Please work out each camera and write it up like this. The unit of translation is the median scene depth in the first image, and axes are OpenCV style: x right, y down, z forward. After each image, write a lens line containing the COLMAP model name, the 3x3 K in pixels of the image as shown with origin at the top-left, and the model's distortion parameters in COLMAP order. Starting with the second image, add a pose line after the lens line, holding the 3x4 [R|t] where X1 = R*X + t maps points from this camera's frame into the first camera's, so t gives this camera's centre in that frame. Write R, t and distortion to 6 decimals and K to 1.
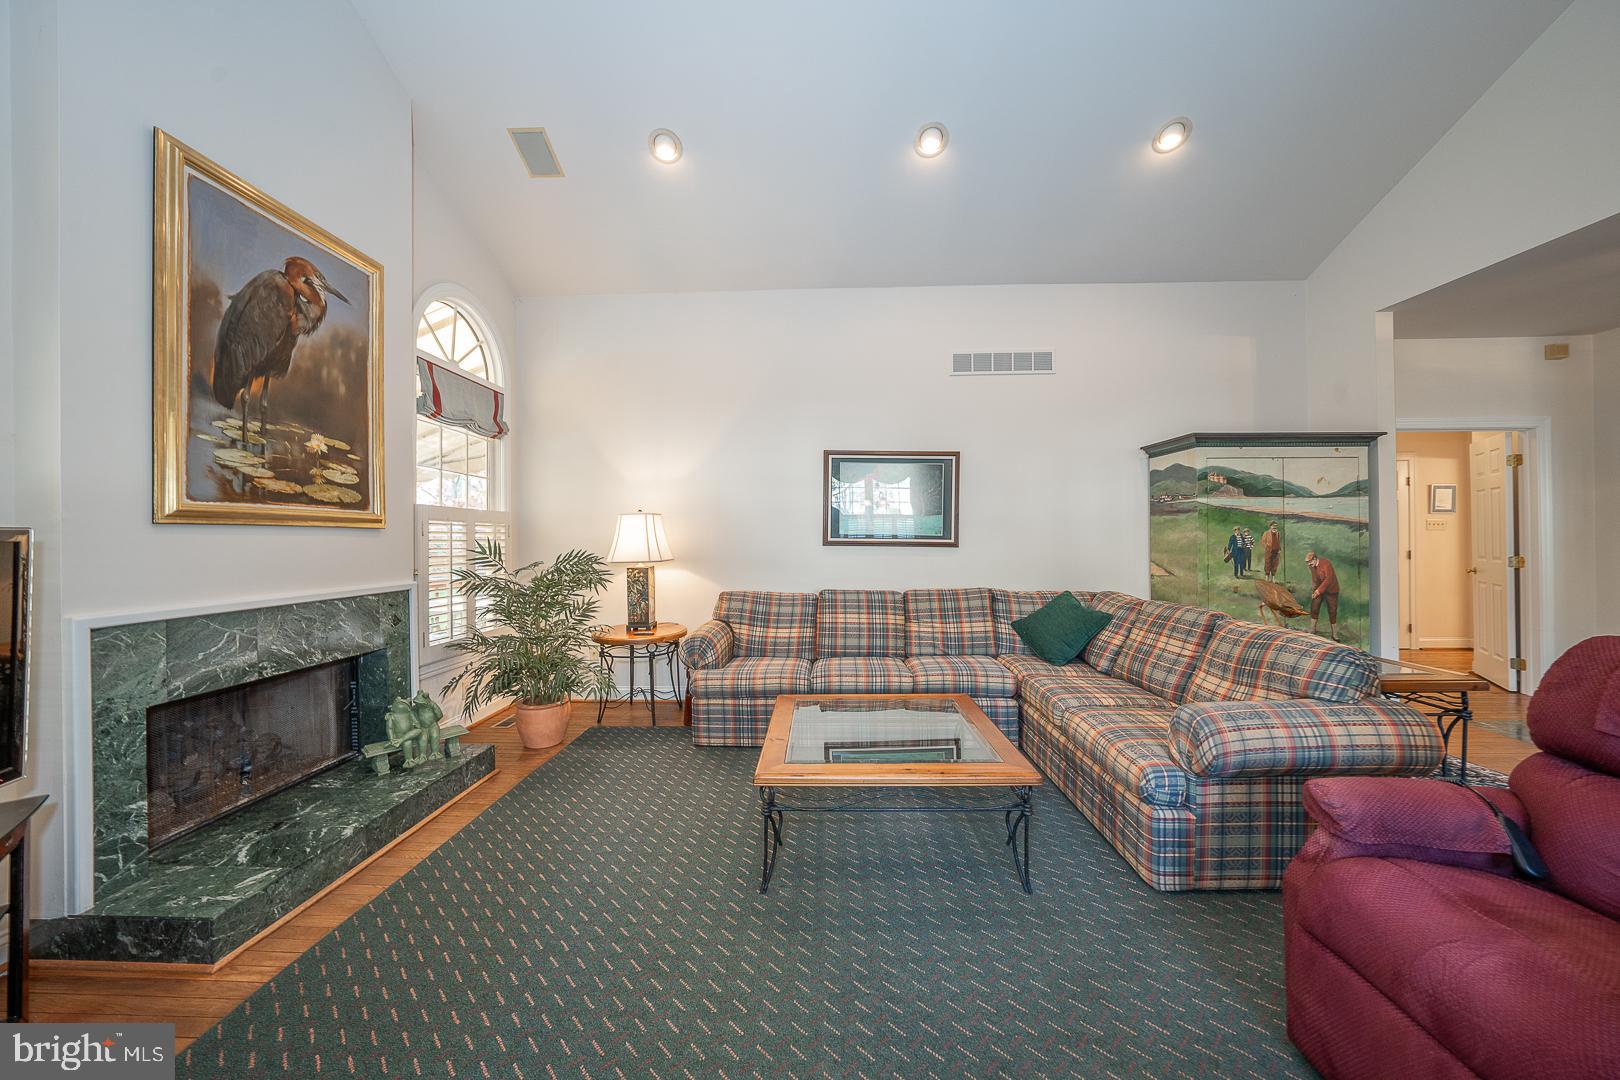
lens RADIAL K [[558.3, 0, 811.8], [0, 558.3, 534.0], [0, 0, 1]] dist [-0.025265, 0.005202]
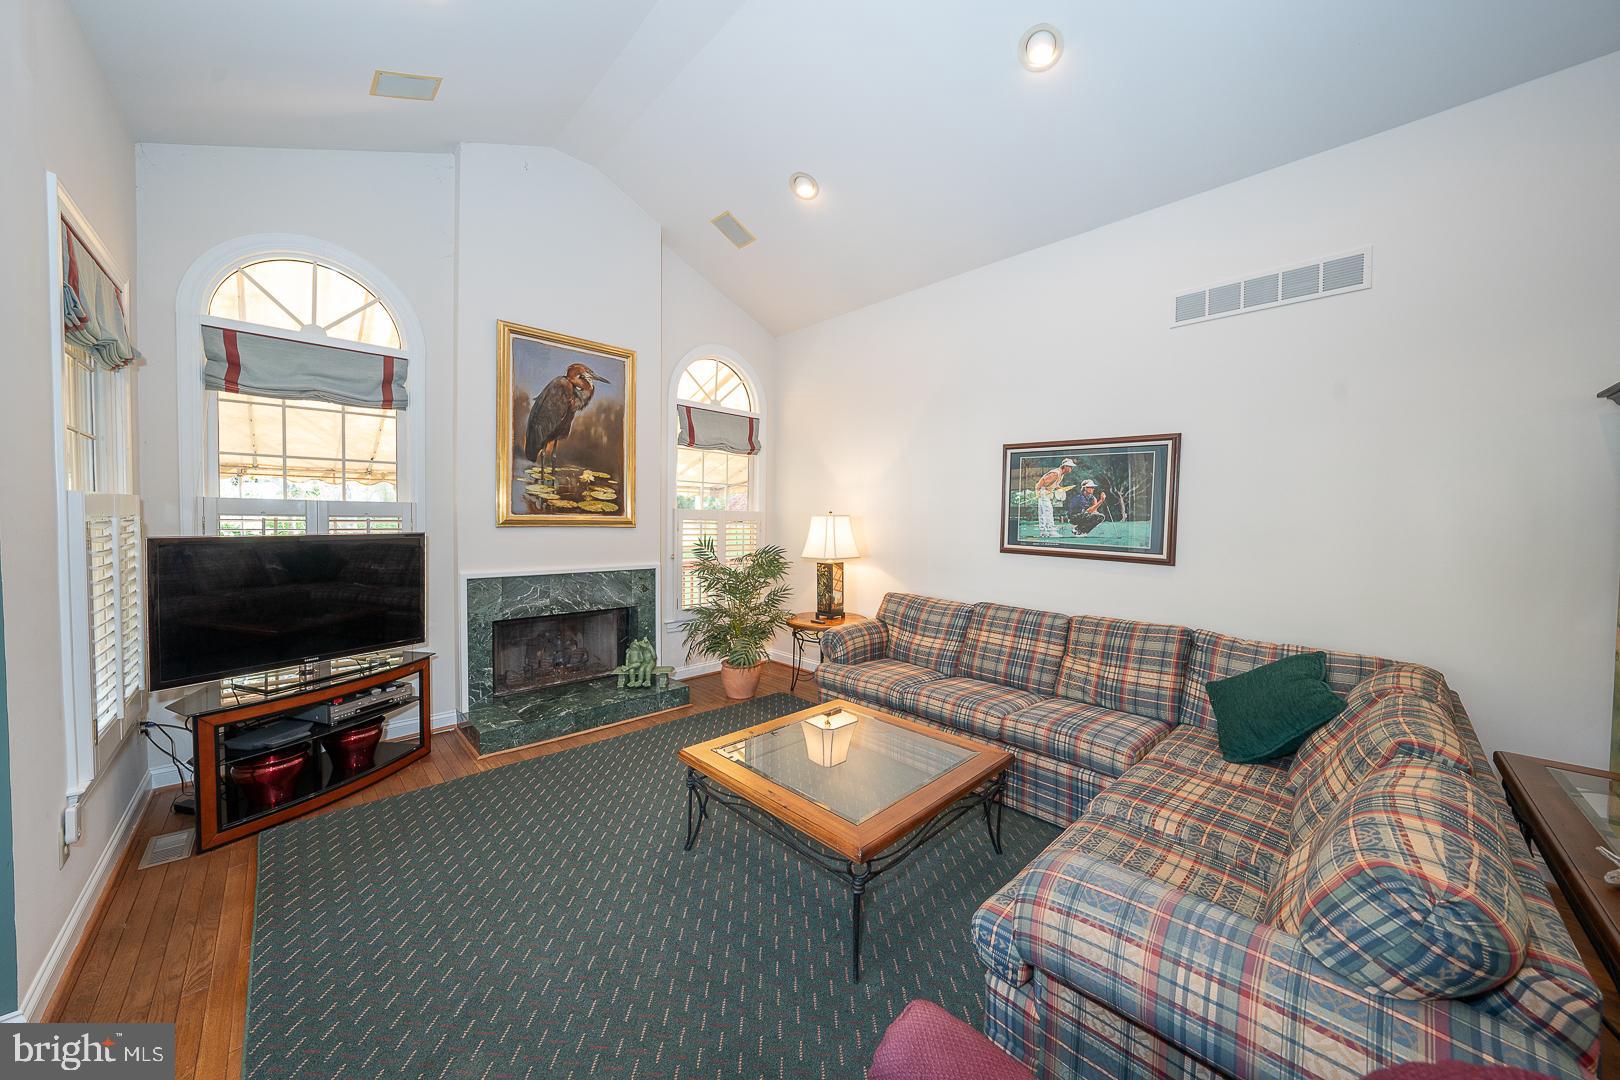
lens RADIAL K [[558.3, 0, 811.4], [0, 558.3, 533.9], [0, 0, 1]] dist [-0.025265, 0.005202]
pose [[0.720256, 0.036522, -0.692746, 0.664688], [-0.015420, 0.999209, 0.036647, -0.058563], [0.693537, -0.015713, 0.720250, 0.247631]]
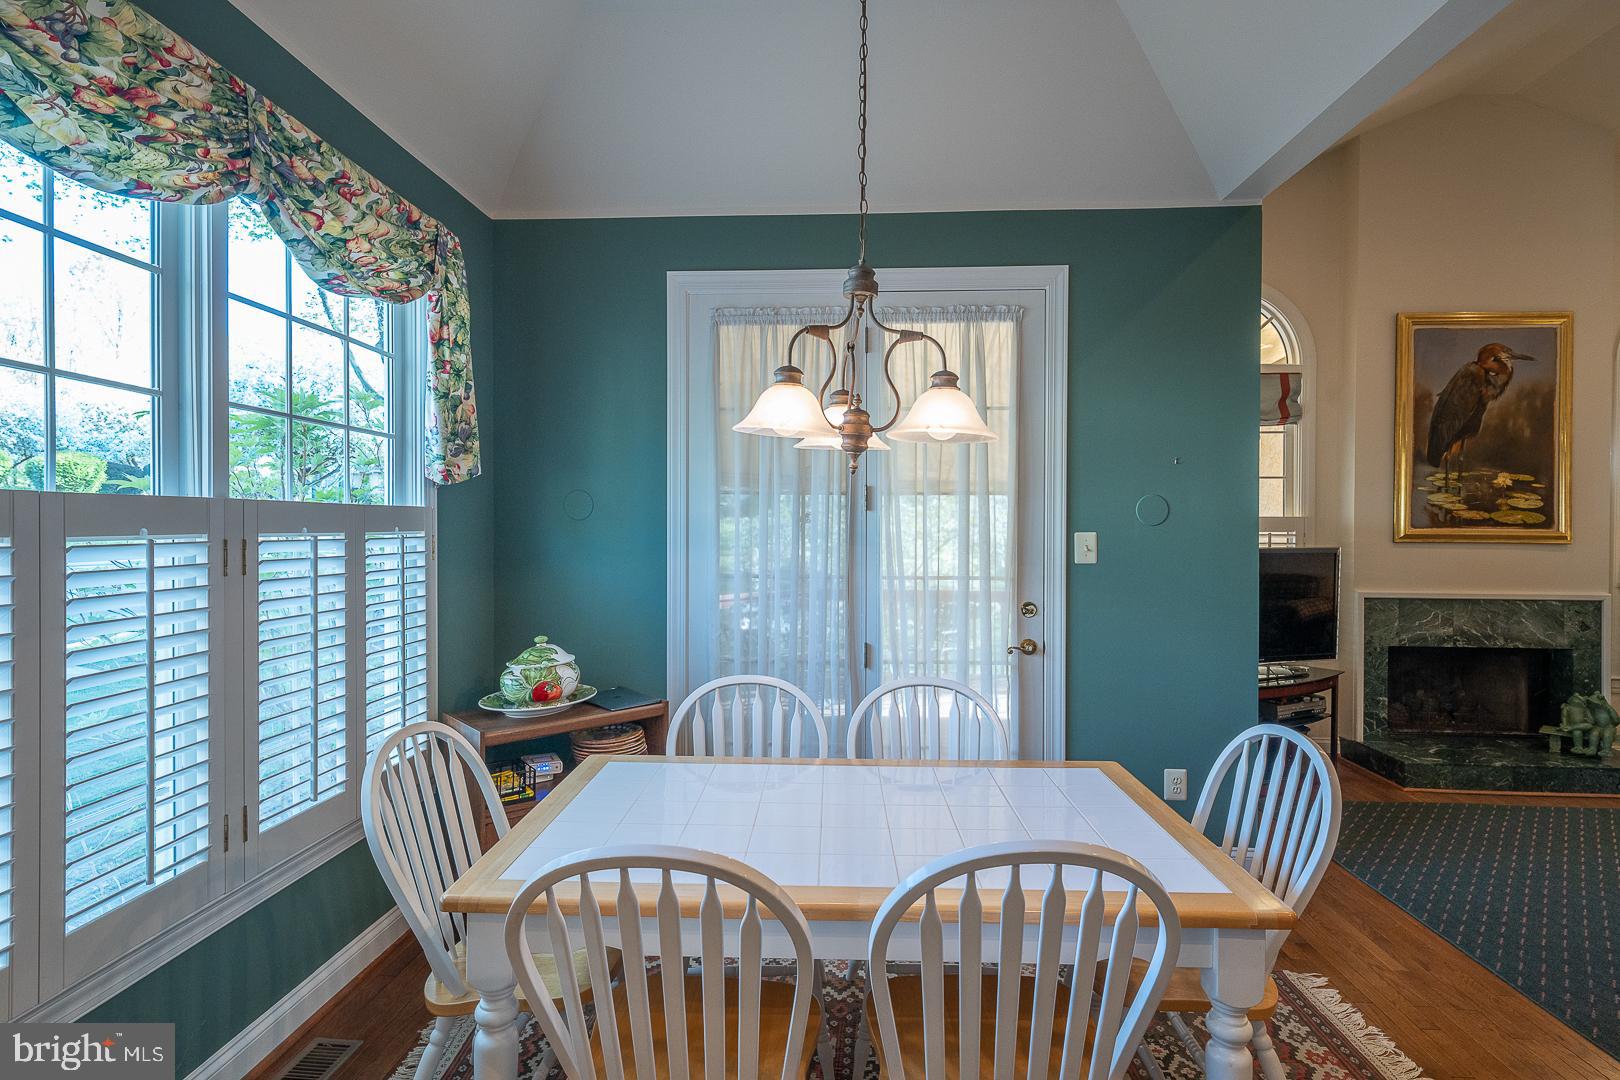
lens RADIAL K [[819.2, 0, 805.8], [0, 819.2, 531.9], [0, 0, 1]] dist [0.000957, 0.004519]
pose [[-0.027082, 0.017900, -0.999473, 1.019004], [-0.000290, 0.999839, 0.017915, -0.068708], [0.999633, 0.000775, -0.027073, -0.564094]]
